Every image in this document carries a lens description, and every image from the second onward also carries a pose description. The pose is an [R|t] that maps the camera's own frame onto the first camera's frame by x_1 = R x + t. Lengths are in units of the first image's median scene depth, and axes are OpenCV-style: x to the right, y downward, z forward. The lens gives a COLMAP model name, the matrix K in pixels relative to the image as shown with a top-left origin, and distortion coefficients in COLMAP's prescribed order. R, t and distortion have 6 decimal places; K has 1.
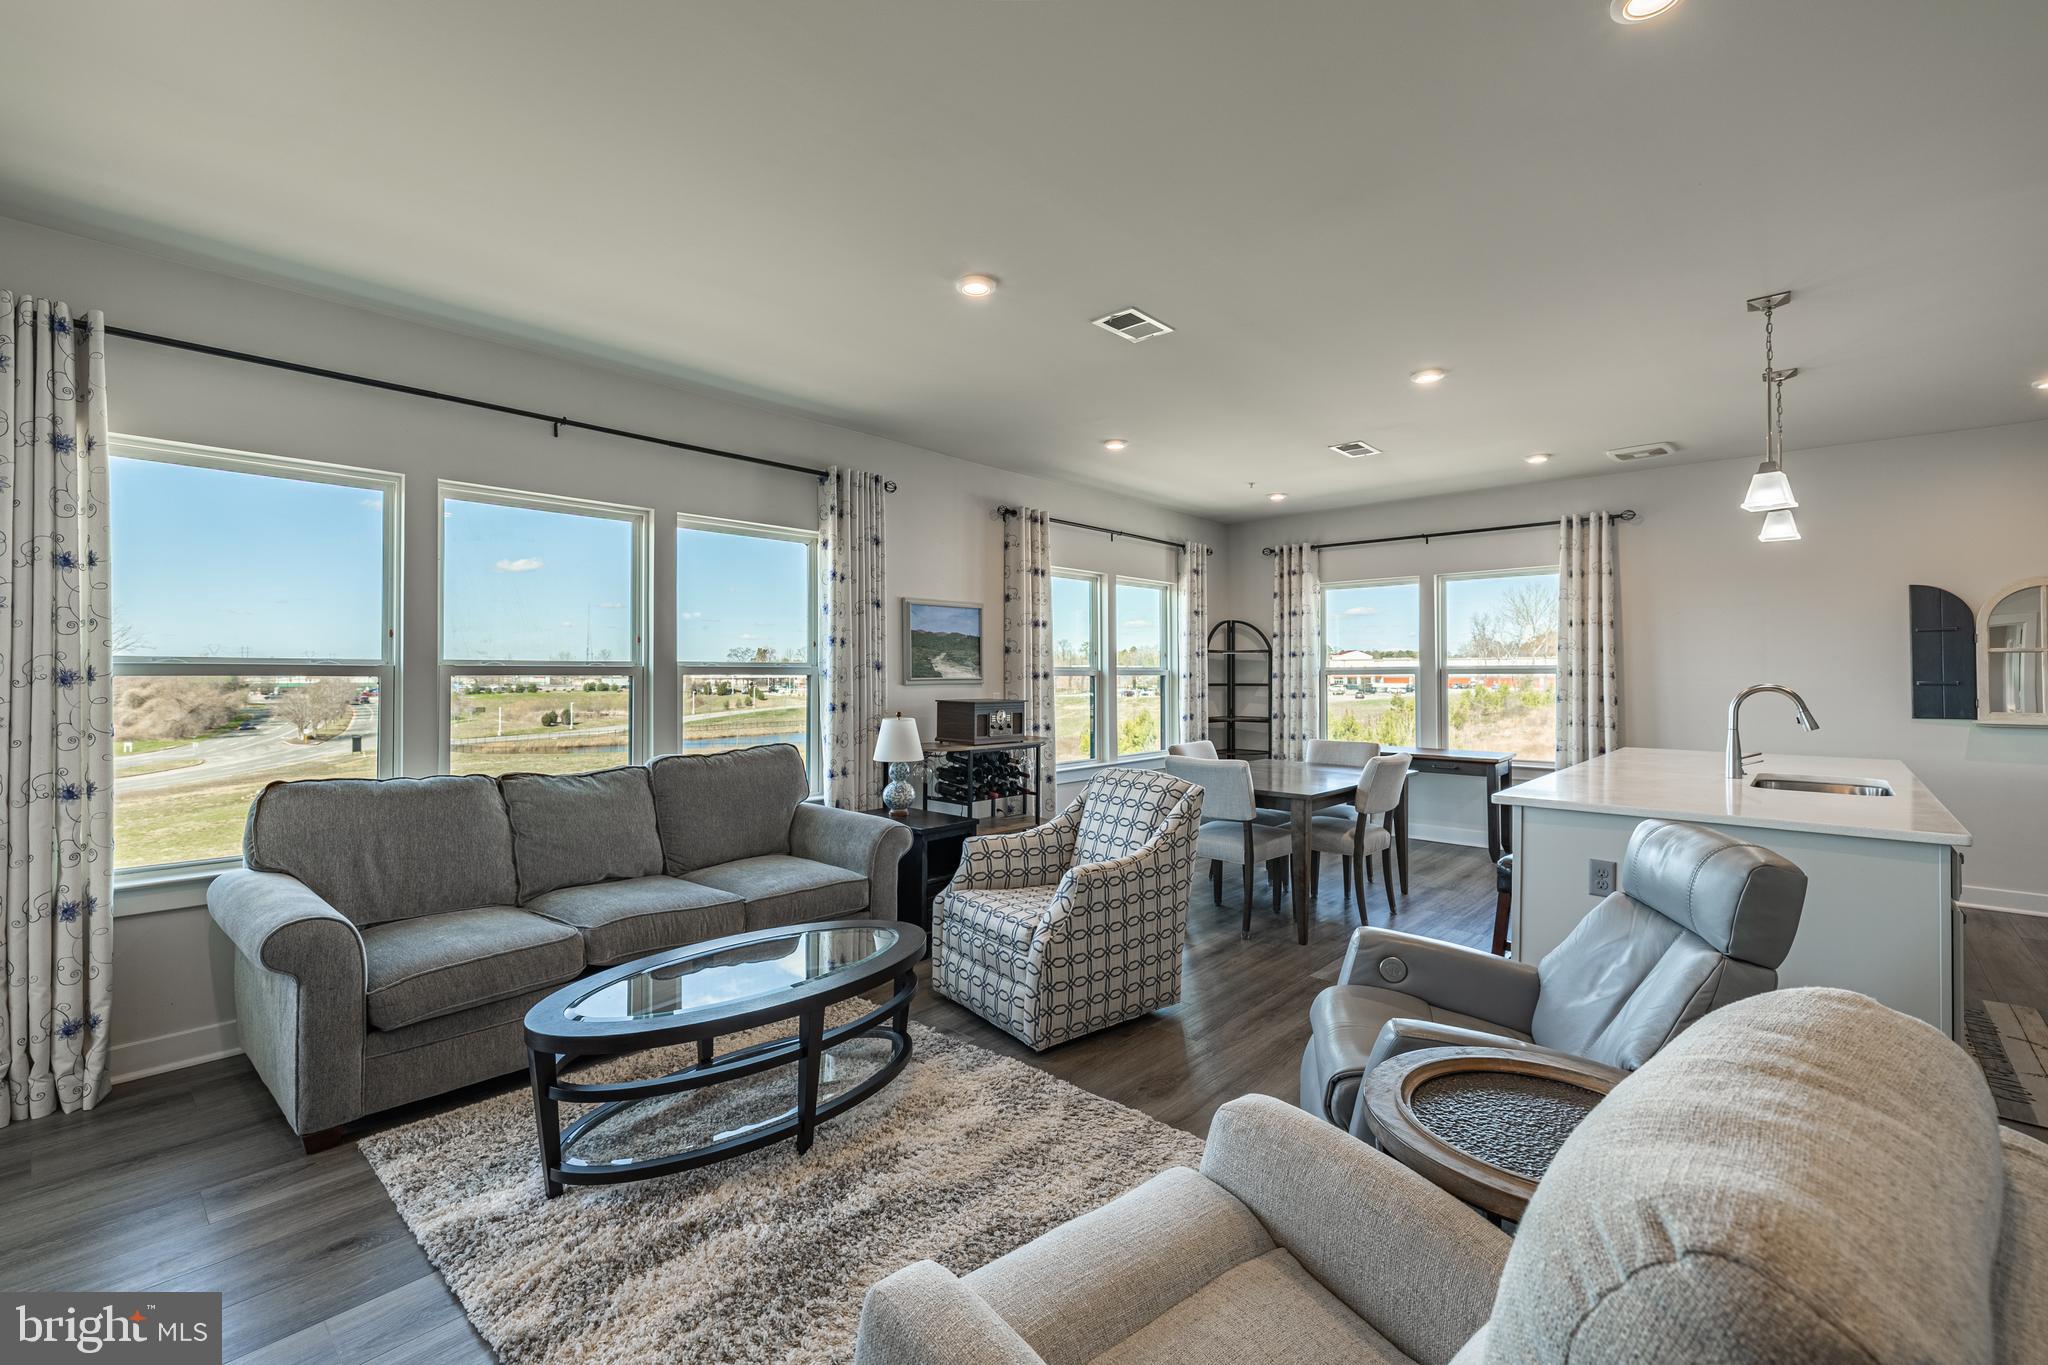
lens RADIAL K [[884.7, 0, 1022.8], [0, 884.7, 667.4], [0, 0, 1]] dist [0.005410, 0.000493]
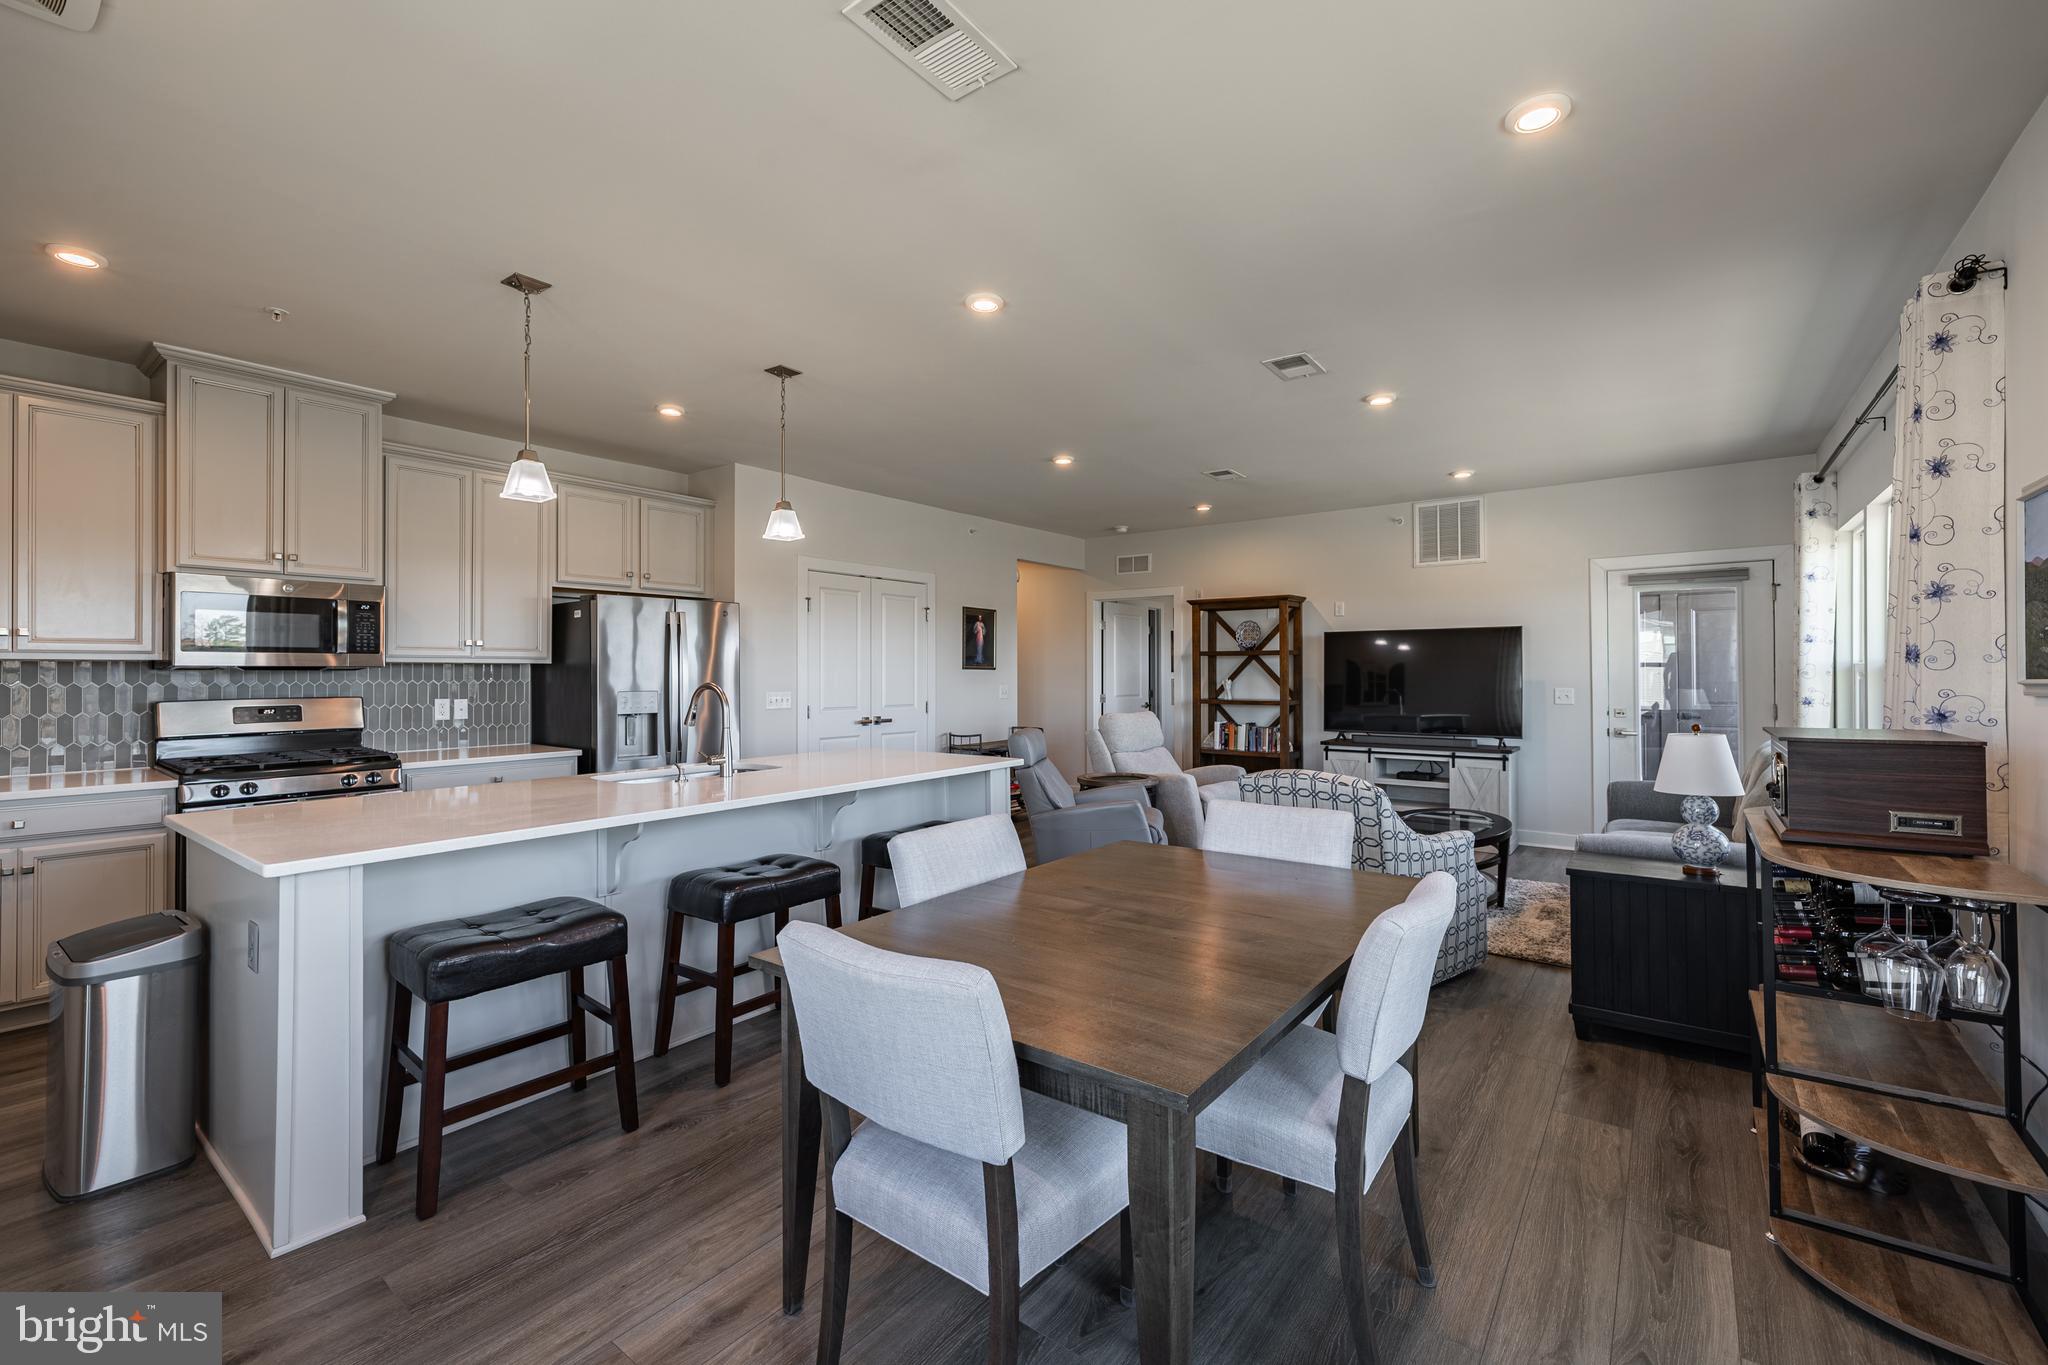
lens RADIAL K [[854.7, 0, 1024.2], [0, 854.7, 667.6], [0, 0, 1]] dist [0.001229, 0.000334]
pose [[-0.996415, 0.001713, -0.084579, 0.318933], [0.002790, 0.999916, -0.012623, 0.008765], [0.084550, -0.012814, -0.996337, 1.162338]]
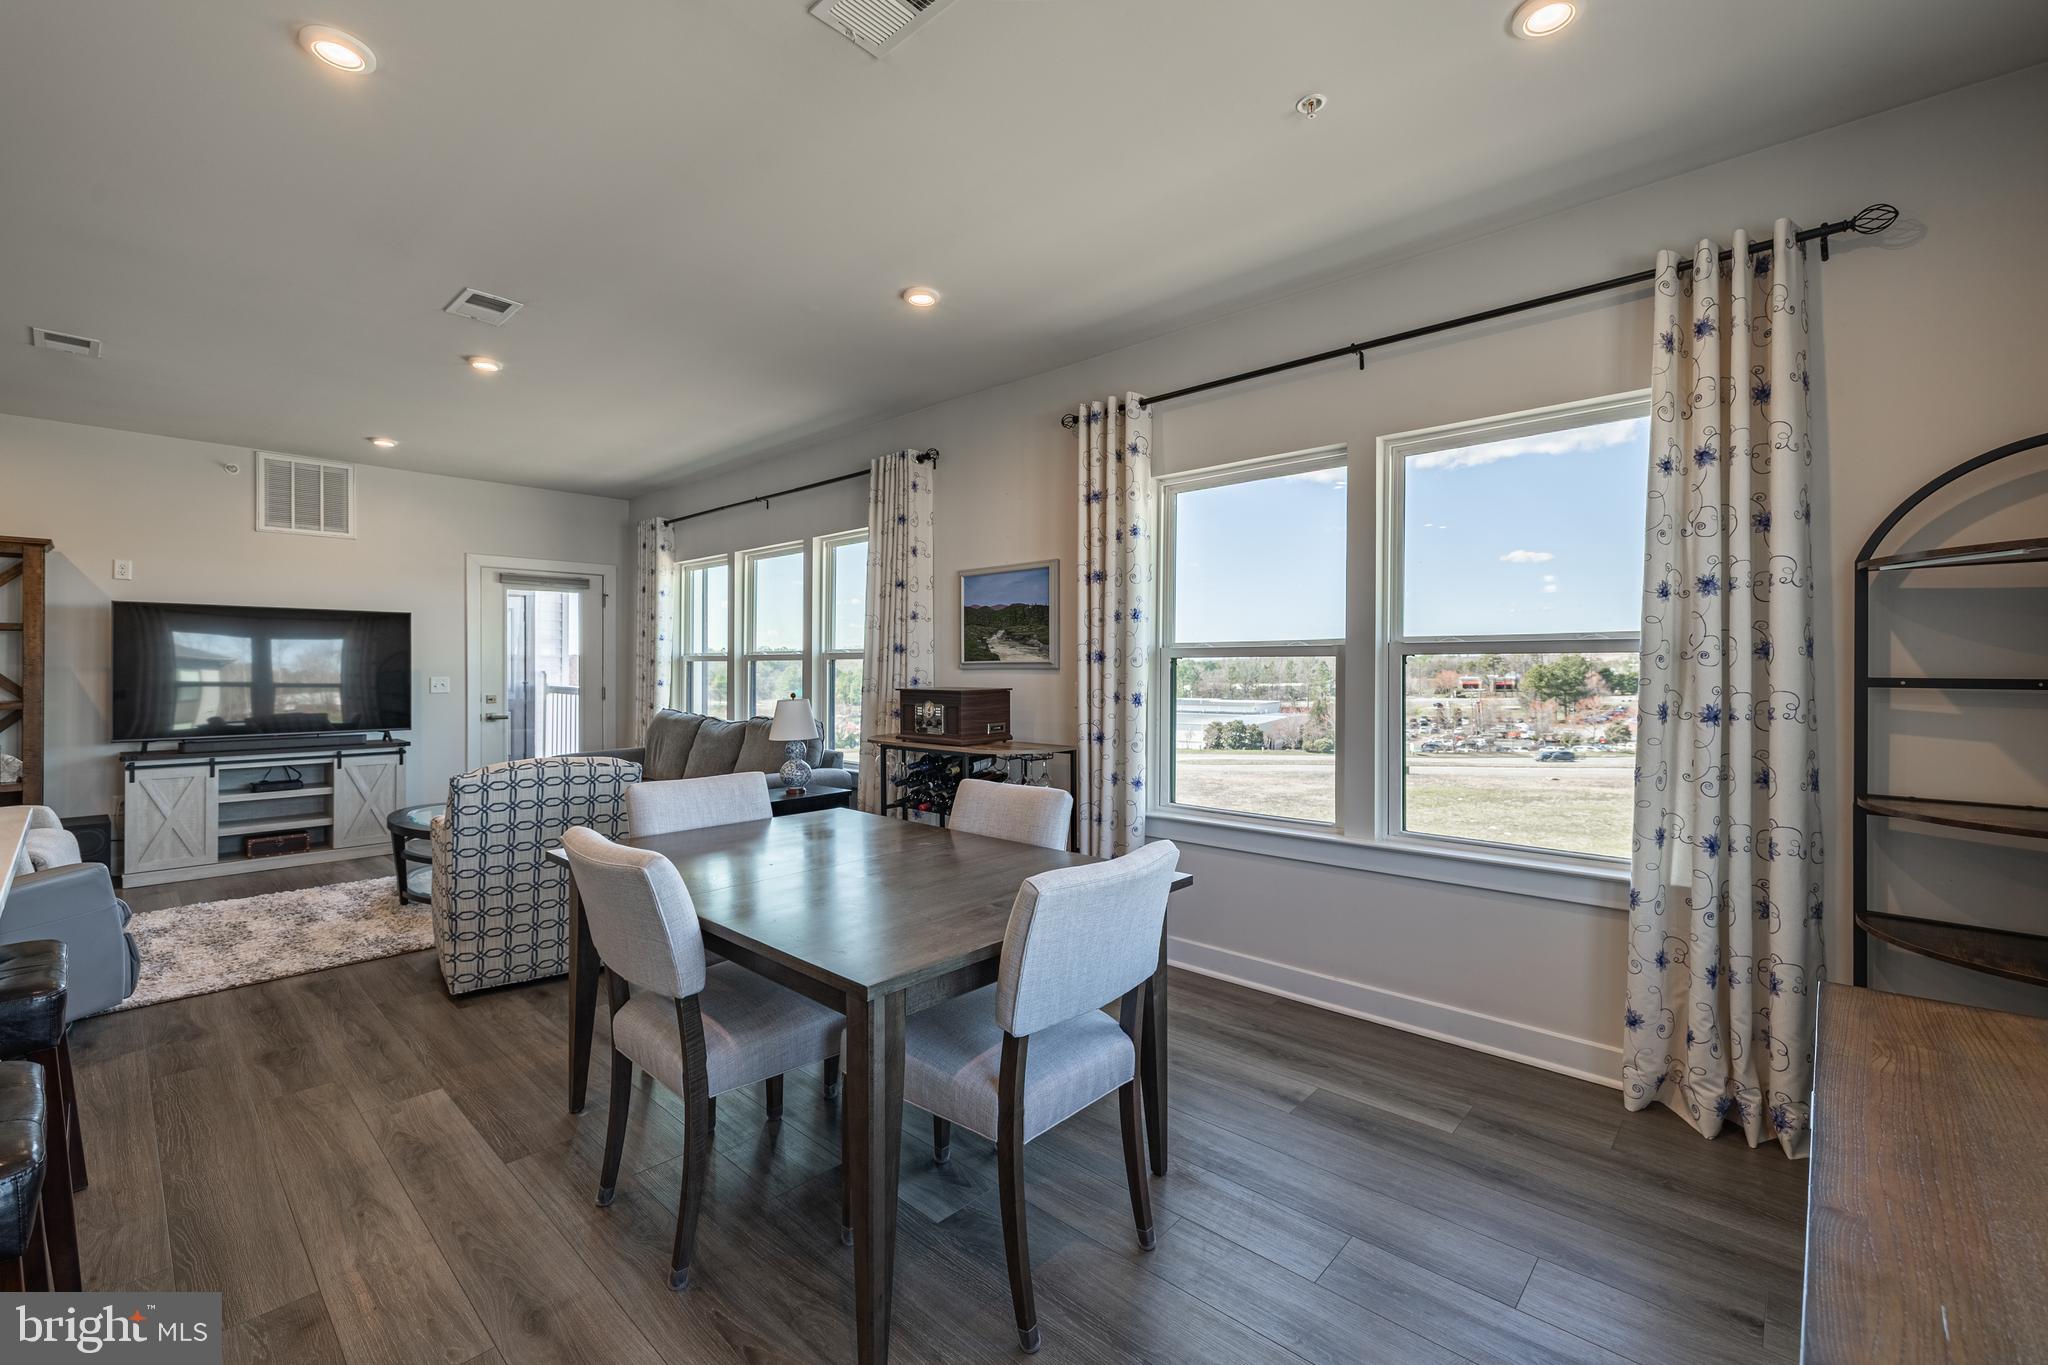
lens RADIAL K [[854.7, 0, 1024.2], [0, 854.7, 667.6], [0, 0, 1]] dist [0.001229, 0.000334]
pose [[-0.007532, -0.001687, -0.999970, 0.615239], [0.006564, 0.999977, -0.001737, 0.017103], [0.999950, -0.006577, -0.007521, 0.912440]]
